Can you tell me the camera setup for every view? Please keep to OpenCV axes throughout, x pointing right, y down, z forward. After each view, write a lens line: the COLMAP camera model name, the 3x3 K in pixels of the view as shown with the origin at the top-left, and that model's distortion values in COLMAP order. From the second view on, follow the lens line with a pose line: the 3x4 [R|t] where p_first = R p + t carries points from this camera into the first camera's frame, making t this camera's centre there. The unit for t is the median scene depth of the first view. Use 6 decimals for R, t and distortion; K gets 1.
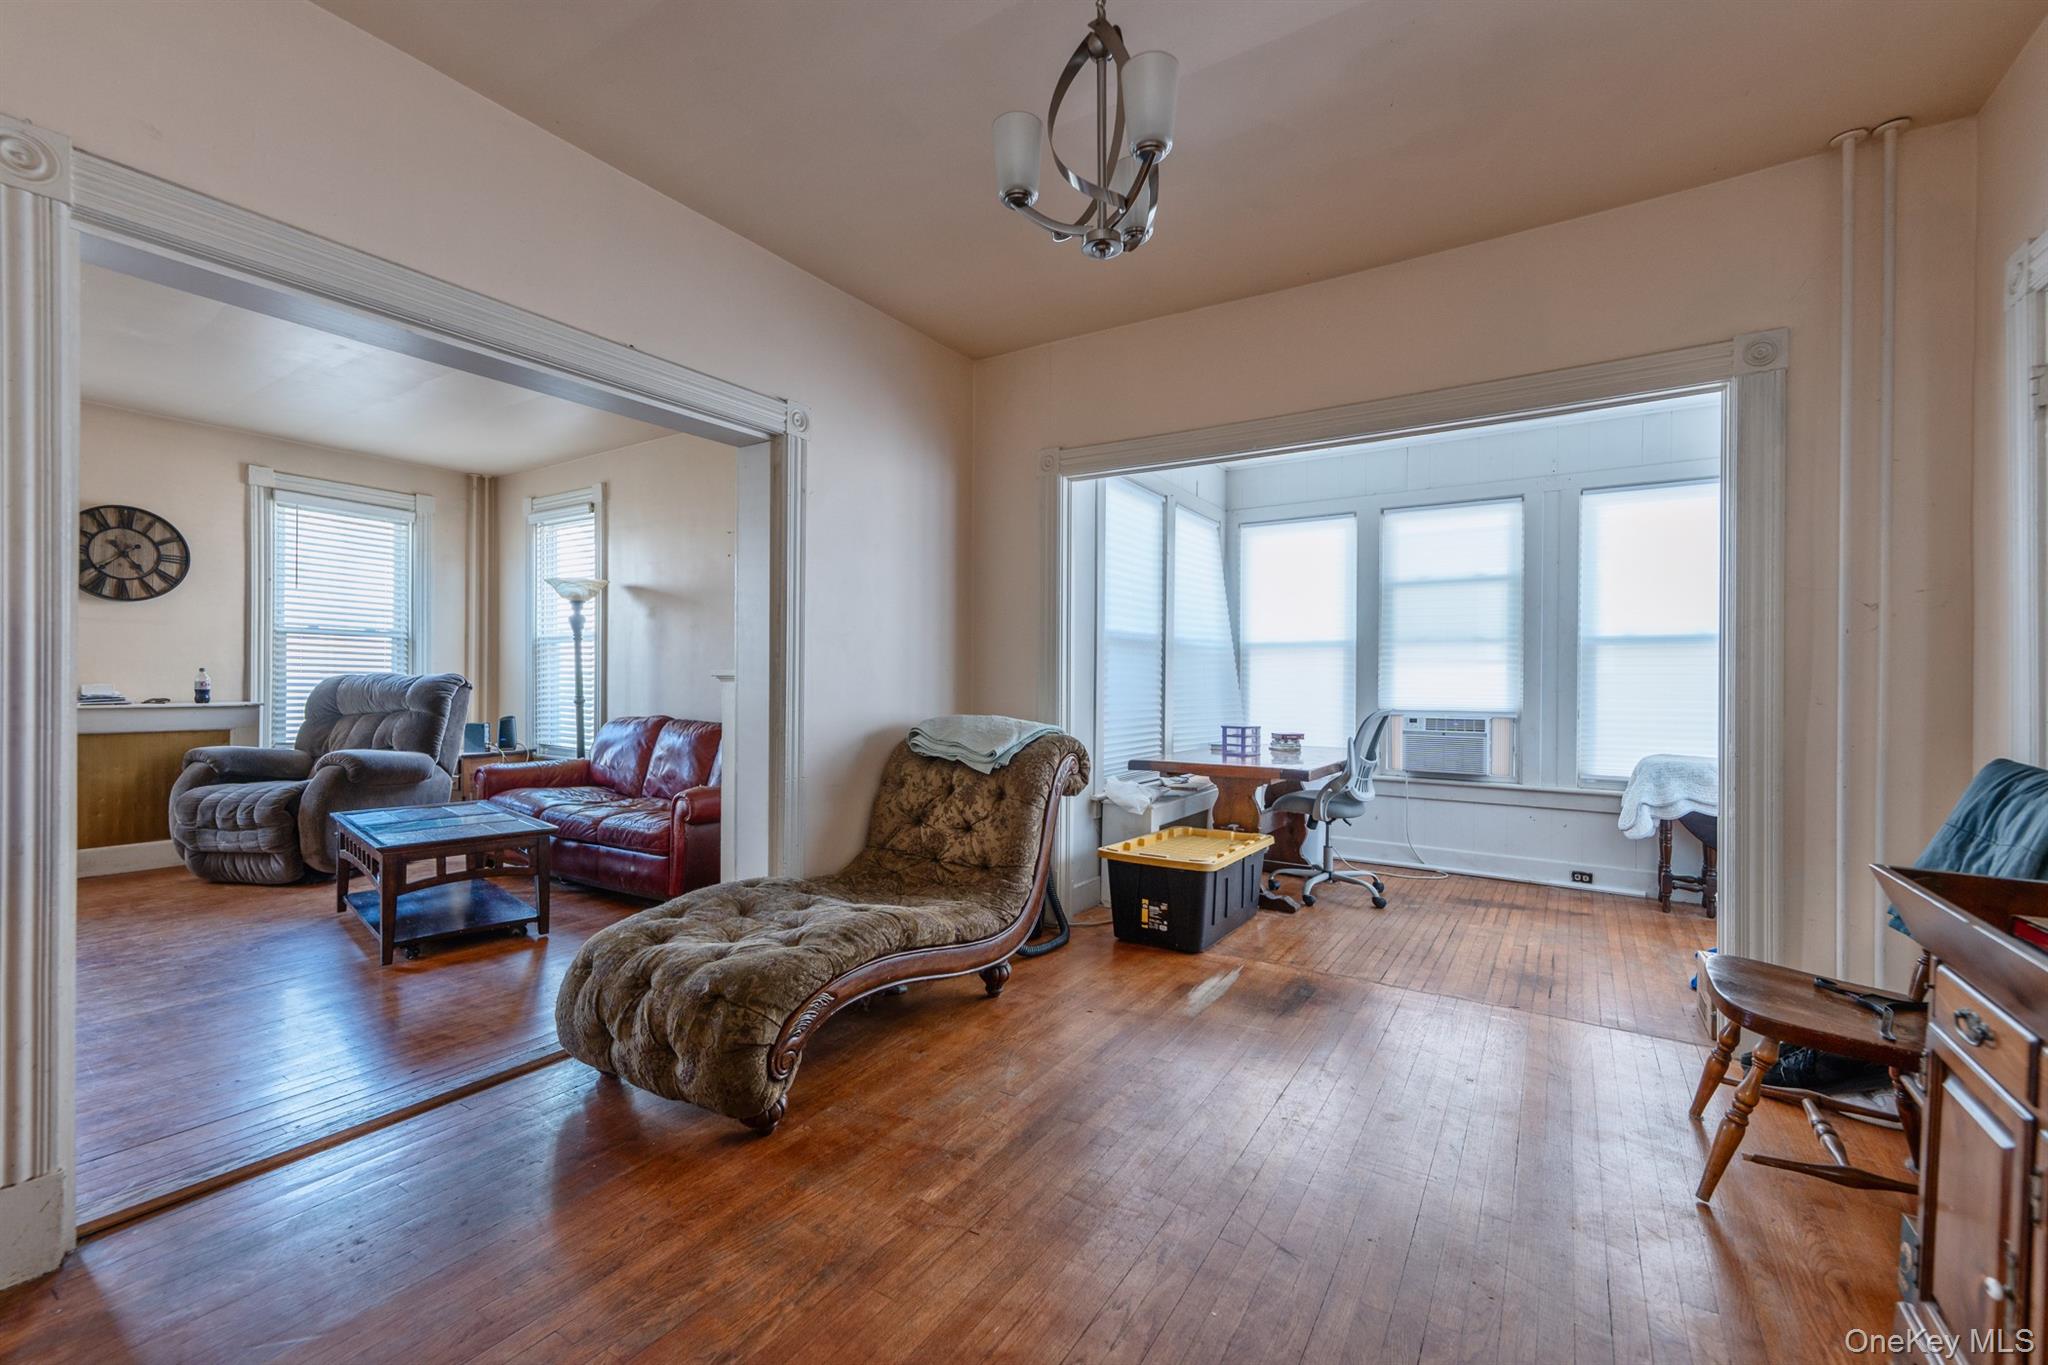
lens RADIAL K [[838.3, 0, 1032.1], [0, 838.3, 680.7], [0, 0, 1]] dist [0.008211, -0.001881]
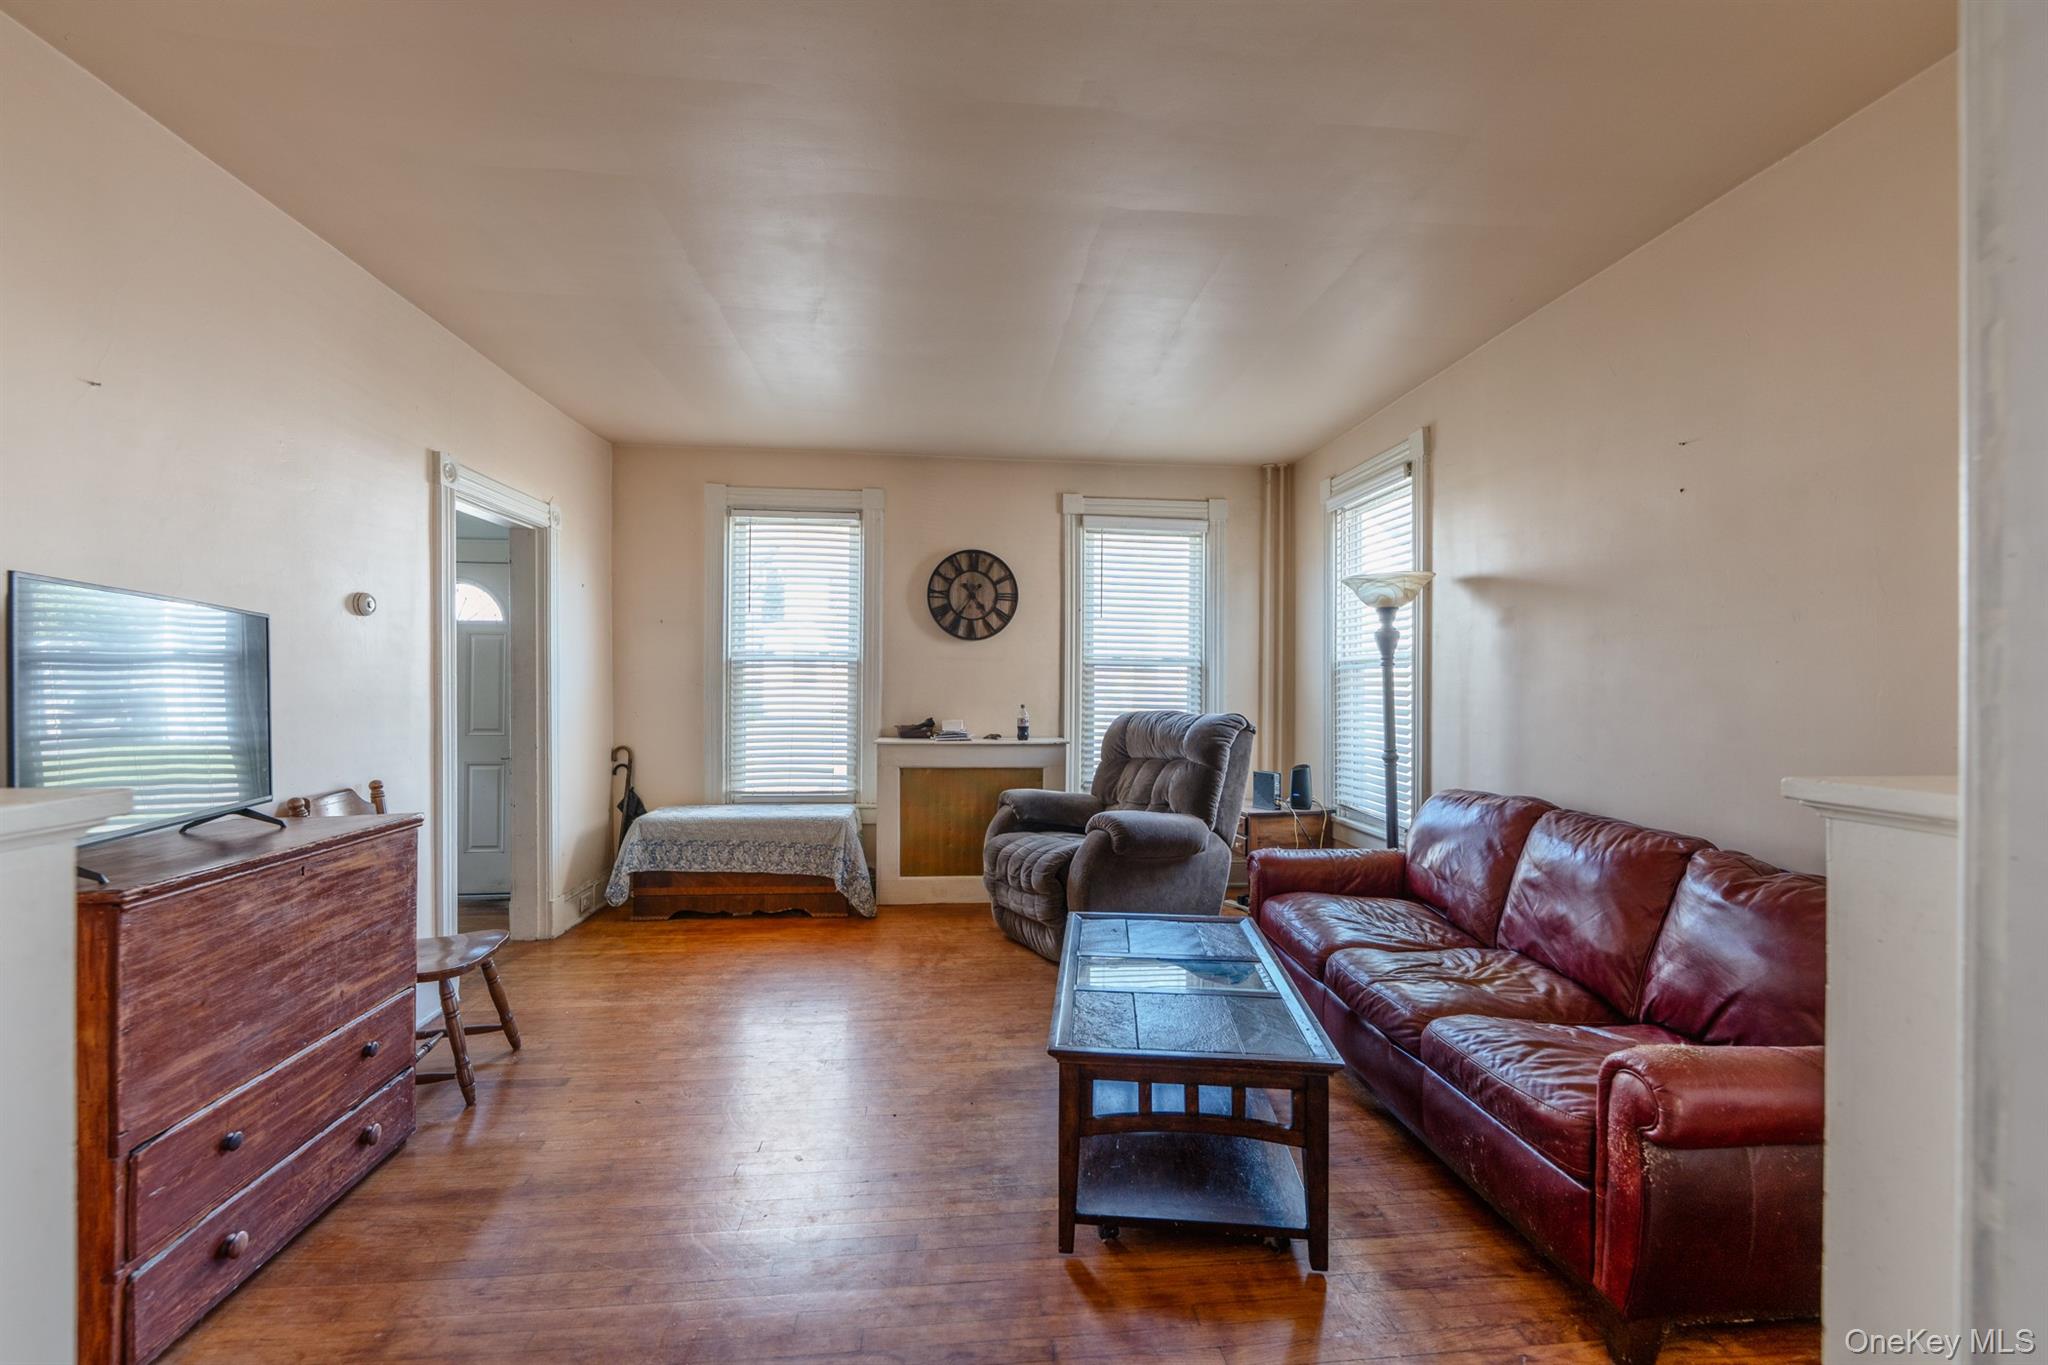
lens RADIAL K [[838.3, 0, 1015.9], [0, 838.3, 690.4], [0, 0, 1]] dist [0.008211, -0.001881]
pose [[0.608219, -0.001054, -0.793769, -0.215737], [-0.002339, 0.999992, -0.003120, -0.029323], [0.793766, 0.003754, 0.608212, 0.406277]]
